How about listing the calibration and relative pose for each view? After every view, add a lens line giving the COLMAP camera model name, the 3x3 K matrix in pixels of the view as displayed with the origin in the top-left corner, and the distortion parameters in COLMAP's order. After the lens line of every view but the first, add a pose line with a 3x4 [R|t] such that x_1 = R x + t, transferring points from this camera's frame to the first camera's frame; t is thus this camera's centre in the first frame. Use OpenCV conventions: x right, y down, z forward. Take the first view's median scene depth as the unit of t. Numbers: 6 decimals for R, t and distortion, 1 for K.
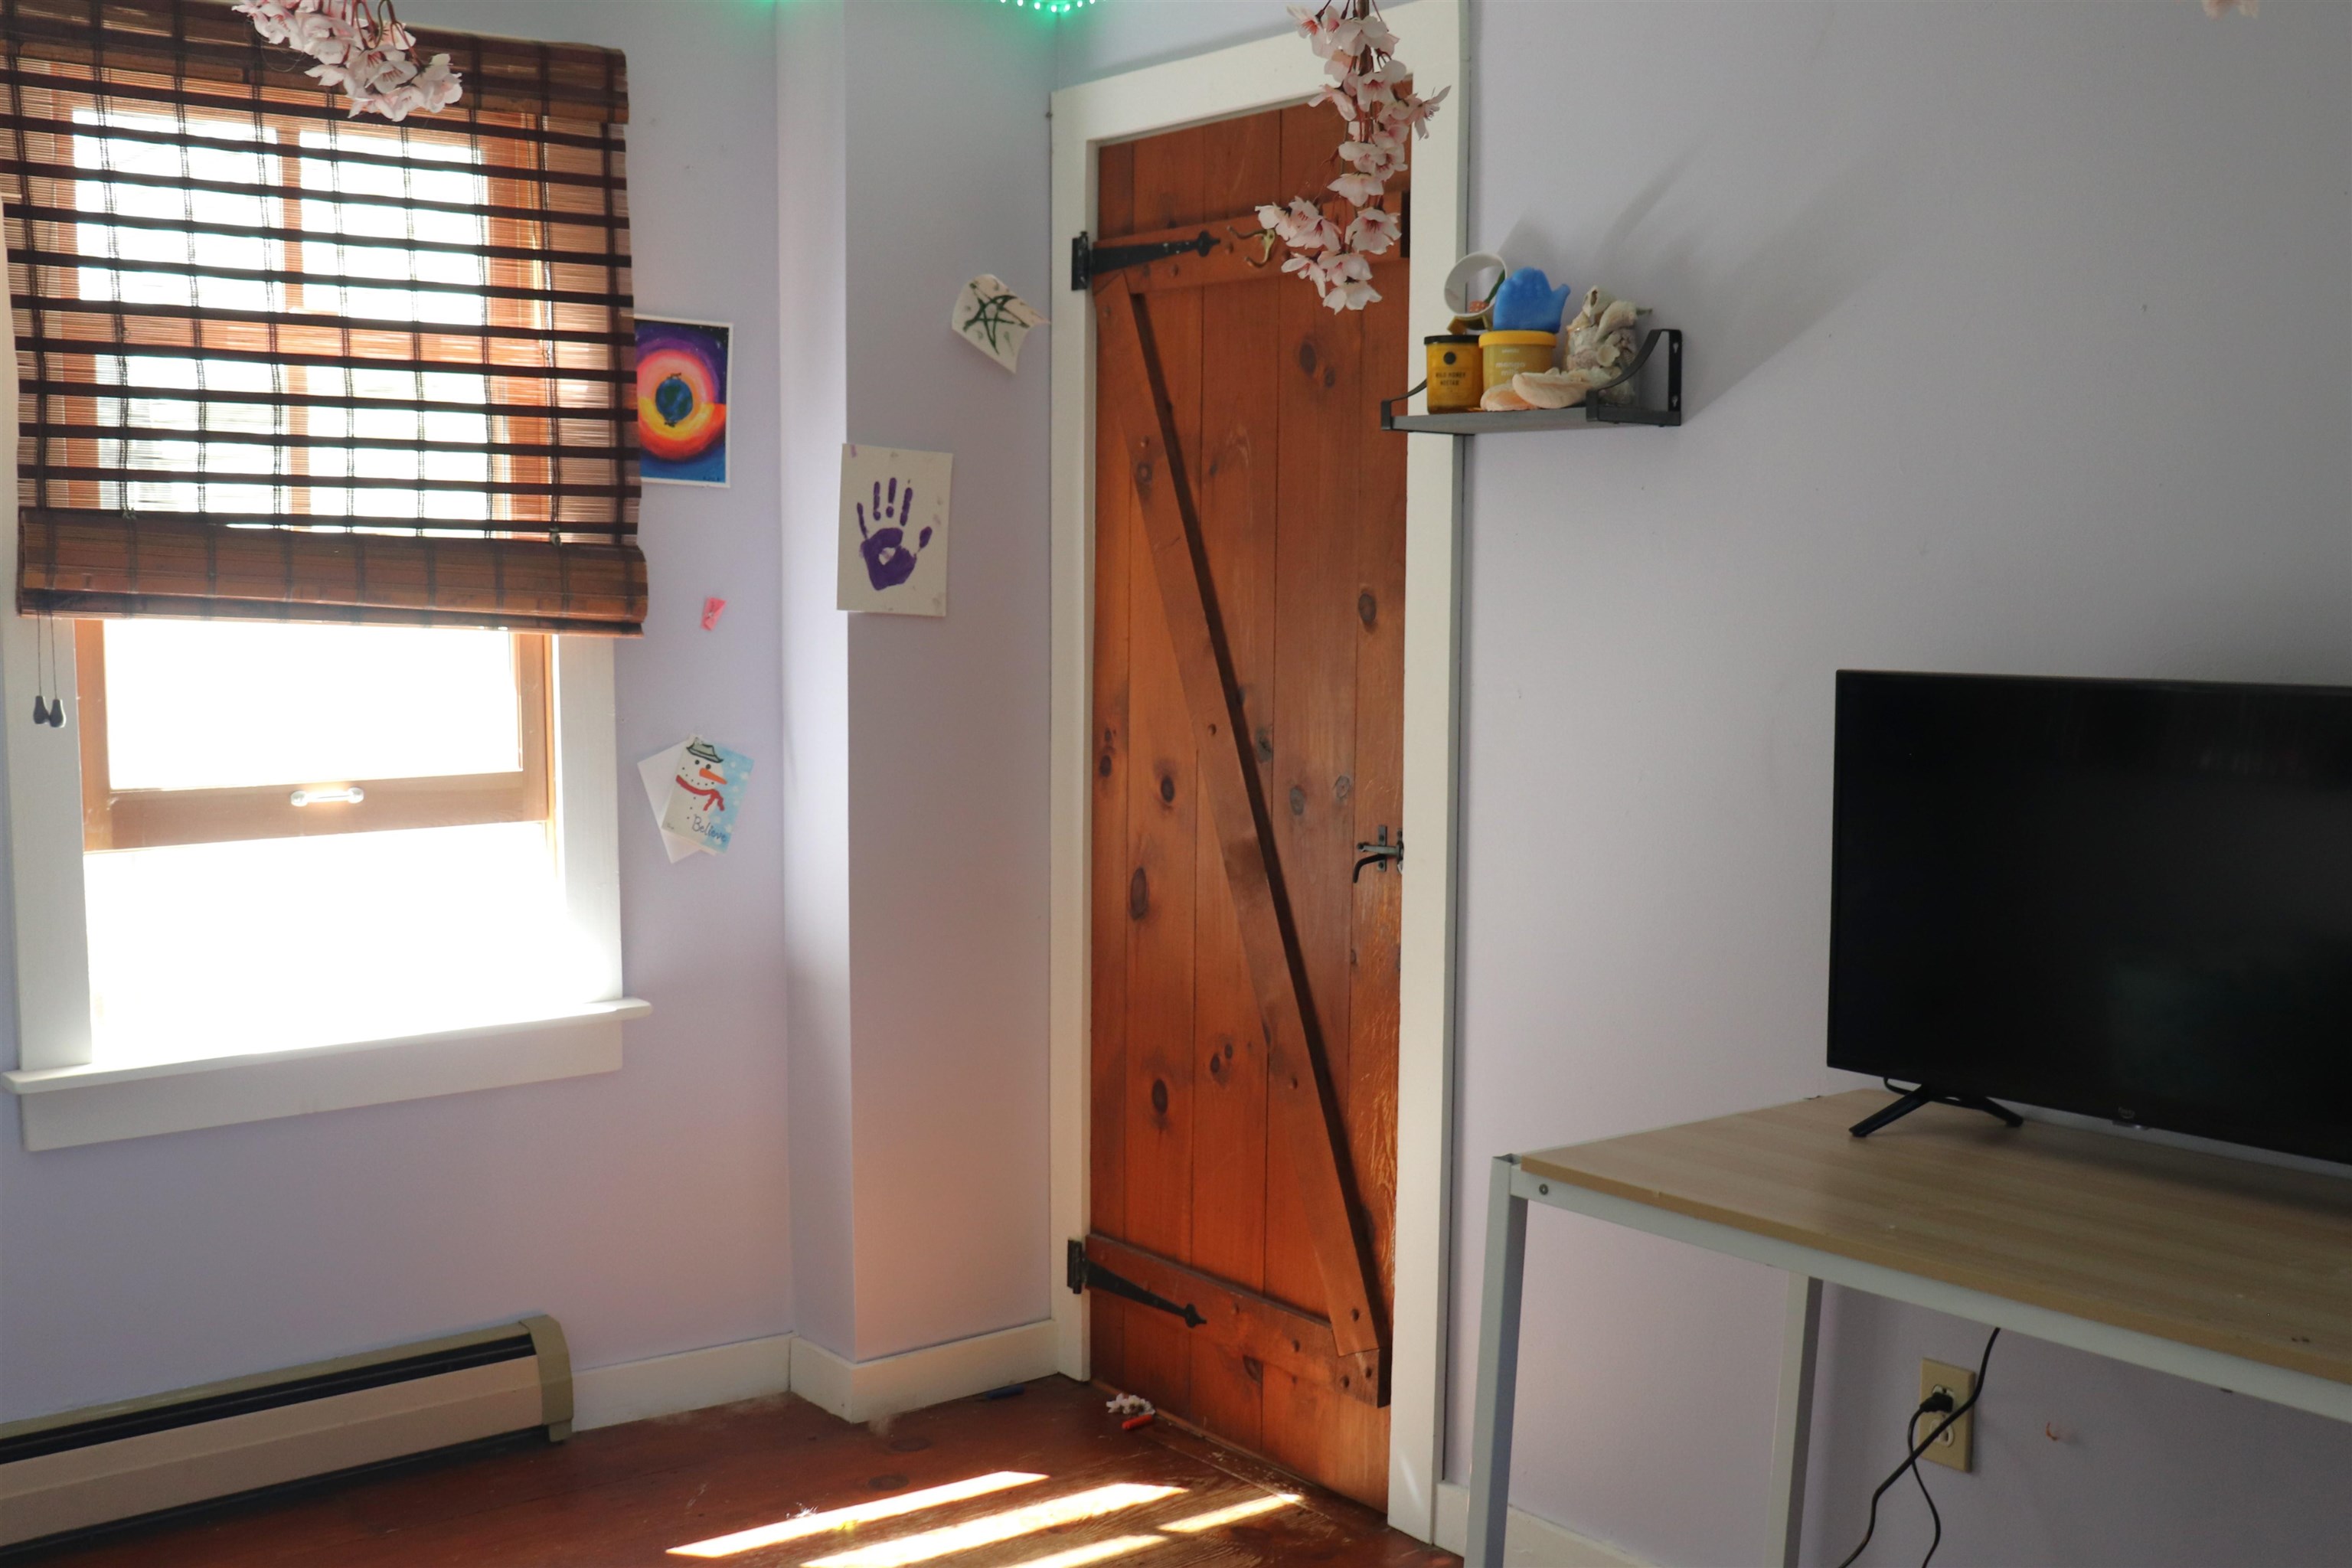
lens RADIAL K [[2319.7, 0, 1160.0], [0, 2319.7, 791.6], [0, 0, 1]] dist [-0.077866, 0.000000]
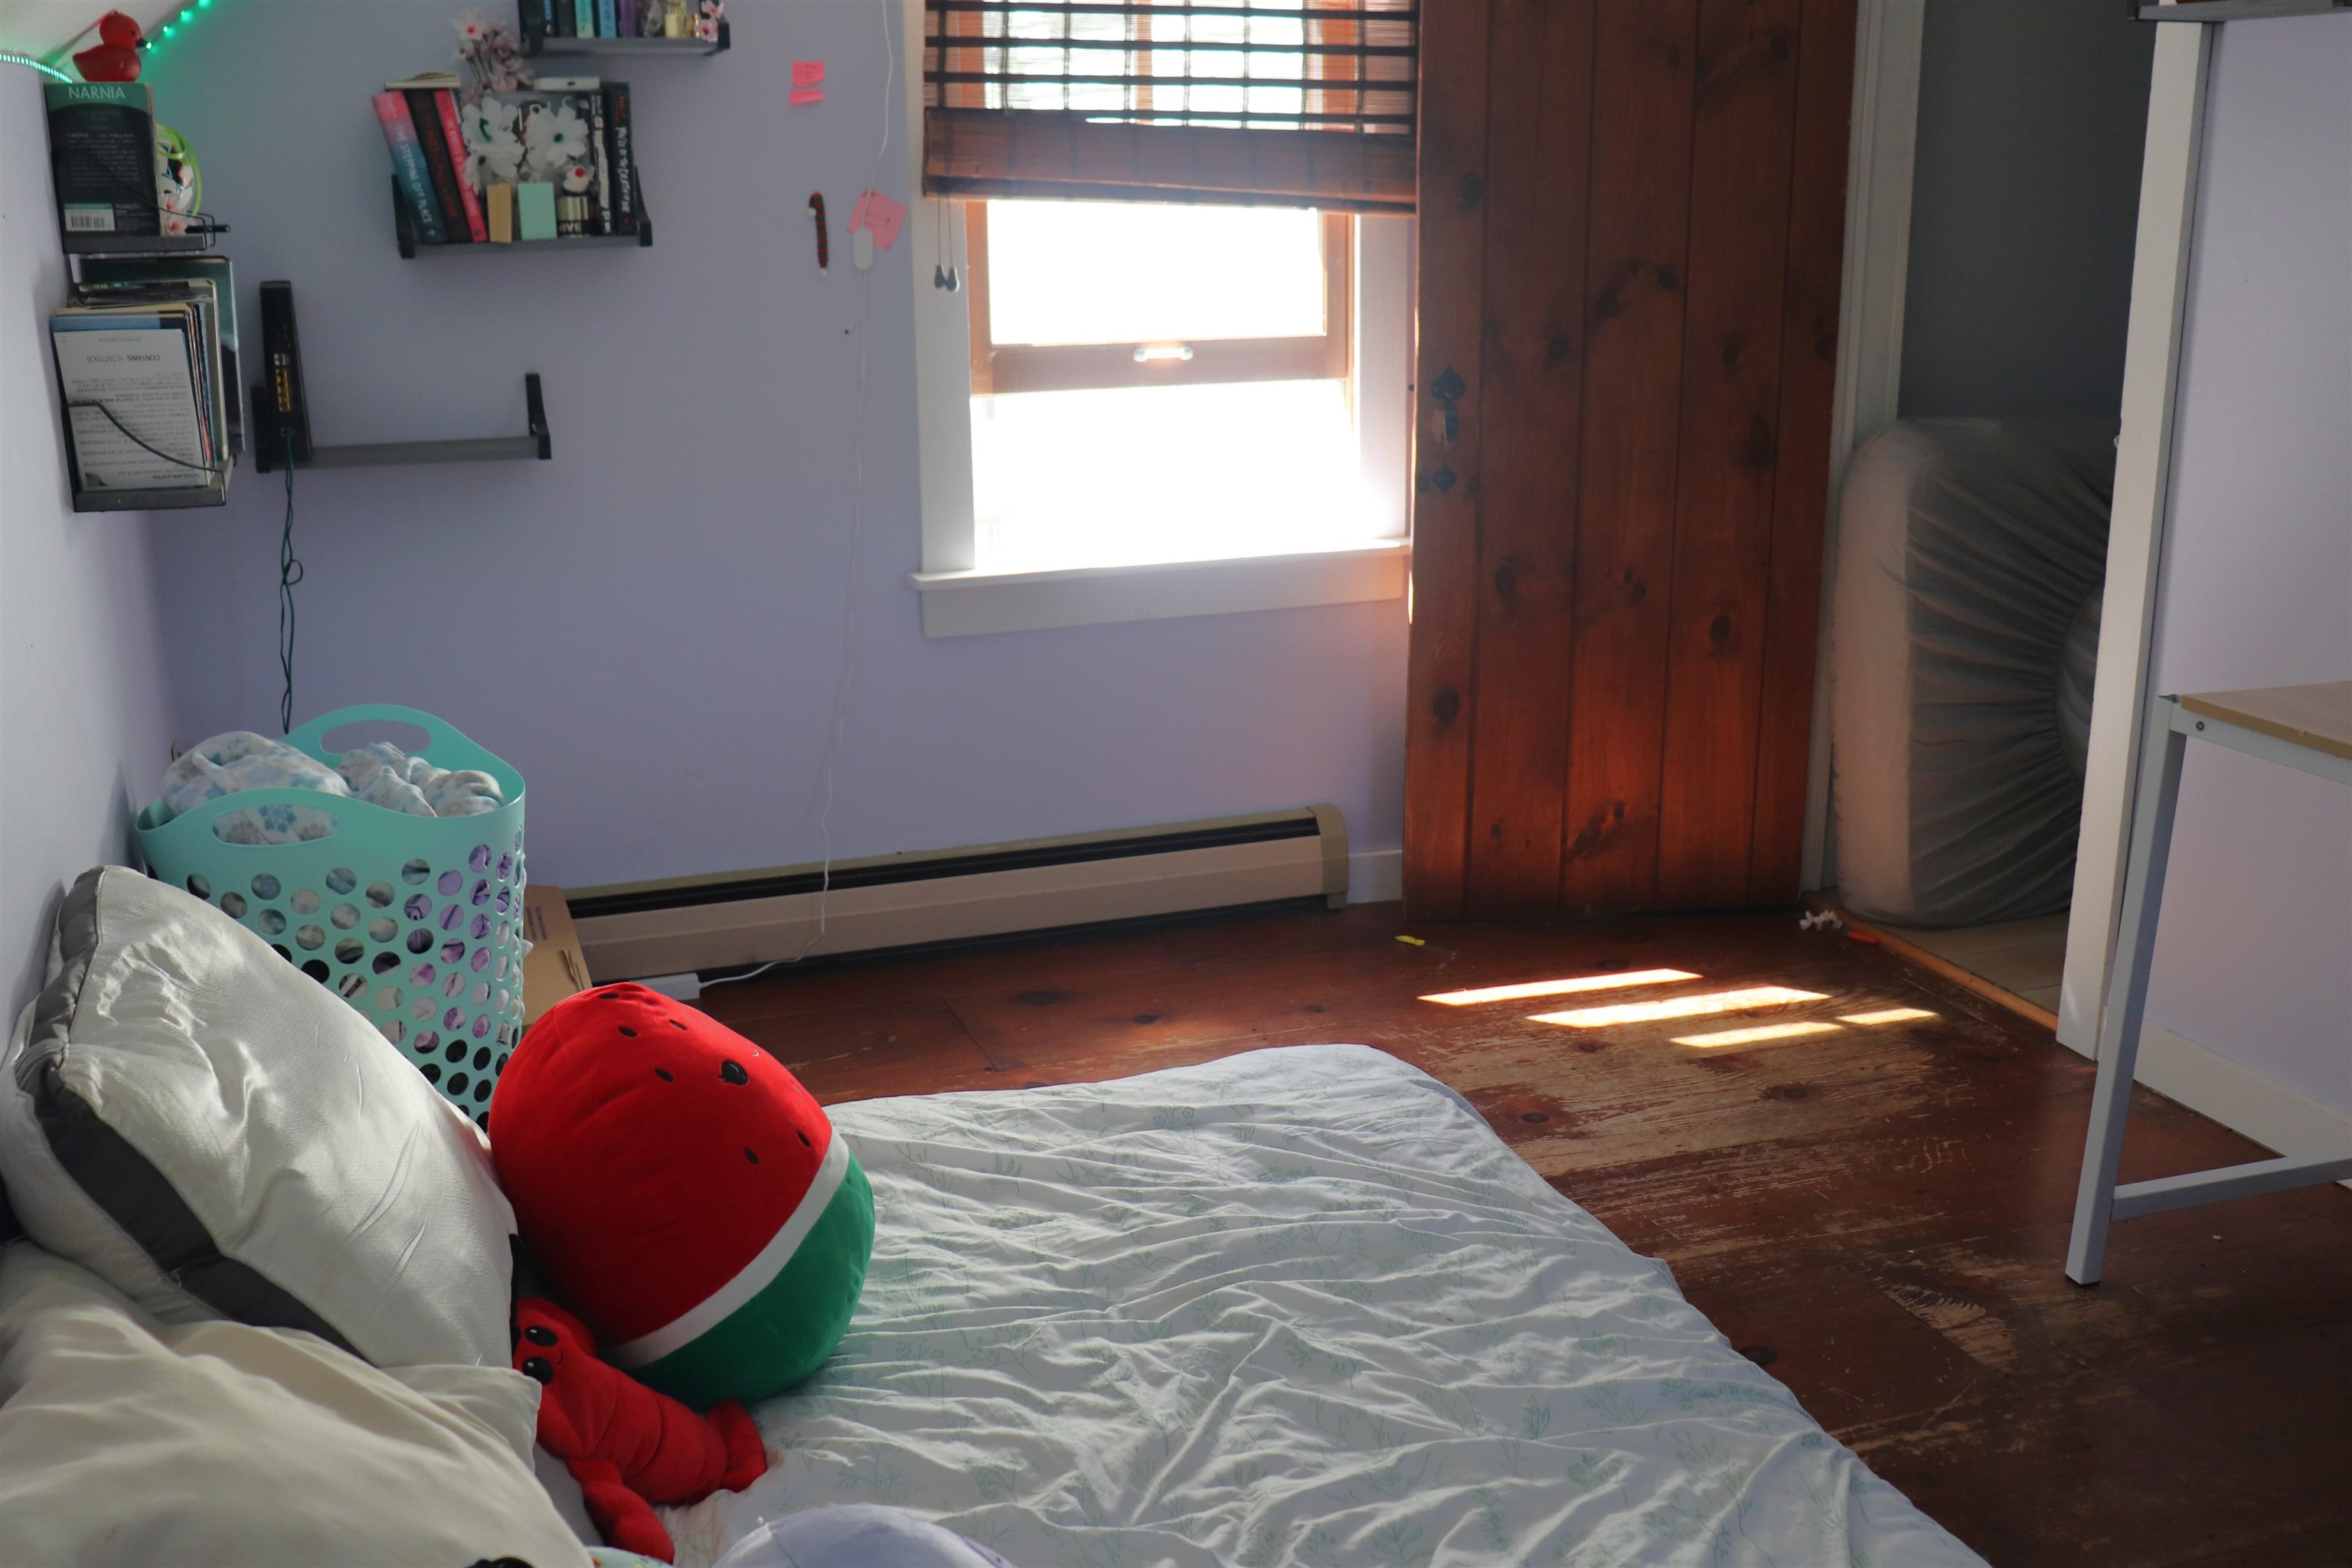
lens RADIAL K [[2319.7, 0, 1169.5], [0, 2319.7, 778.3], [0, 0, 1]] dist [-0.077866, 0.000000]
pose [[0.942784, 0.074642, -0.324941, 0.044857], [-0.020167, 0.985600, 0.167888, 0.017897], [0.332794, -0.151729, 0.930713, -0.145220]]
